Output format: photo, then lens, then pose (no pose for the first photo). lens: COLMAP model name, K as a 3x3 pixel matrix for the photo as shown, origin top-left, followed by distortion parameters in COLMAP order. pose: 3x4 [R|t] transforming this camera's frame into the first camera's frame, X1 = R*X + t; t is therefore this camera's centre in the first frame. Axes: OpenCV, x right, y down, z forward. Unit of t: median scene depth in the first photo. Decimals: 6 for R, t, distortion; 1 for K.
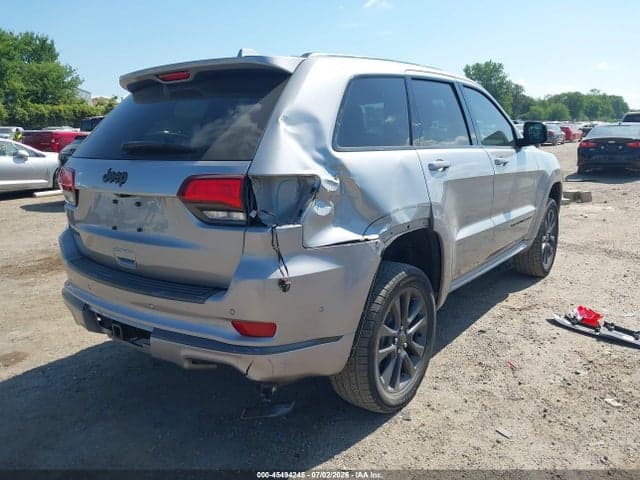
lens RADIAL K [[514.7, 0, 313.5], [0, 514.7, 239.4], [0, 0, 1]] dist [0.044562, -0.048405]
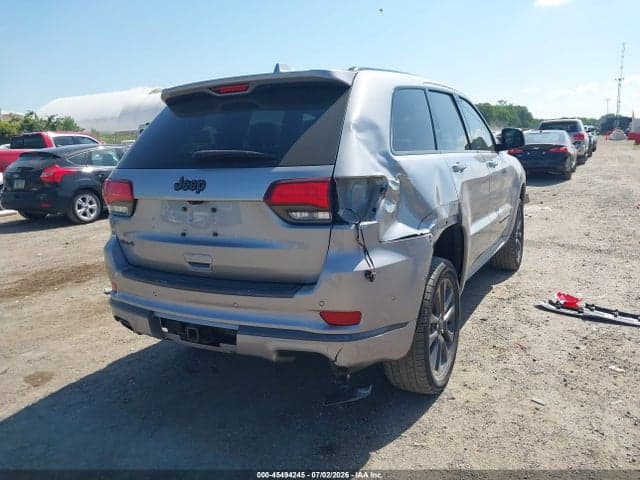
lens RADIAL K [[514.7, 0, 326.4], [0, 514.7, 235.0], [0, 0, 1]] dist [0.044562, -0.048405]
pose [[0.988935, -0.046122, 0.140999, -0.212195], [0.050586, 0.998320, -0.028237, 0.019777], [-0.139460, 0.035057, 0.989607, -0.056635]]
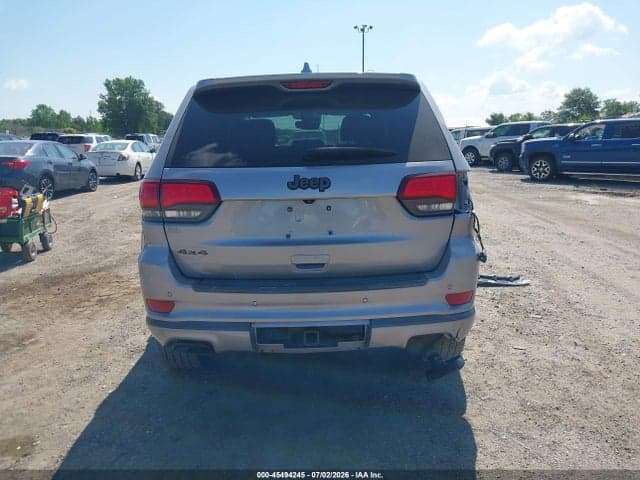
lens RADIAL K [[514.7, 0, 304.2], [0, 514.7, 242.3], [0, 0, 1]] dist [0.044562, -0.048405]
pose [[0.783972, -0.121930, 0.608704, -0.823485], [0.135654, 0.990473, 0.023689, -0.025321], [-0.605793, 0.064001, 0.793044, 0.177827]]
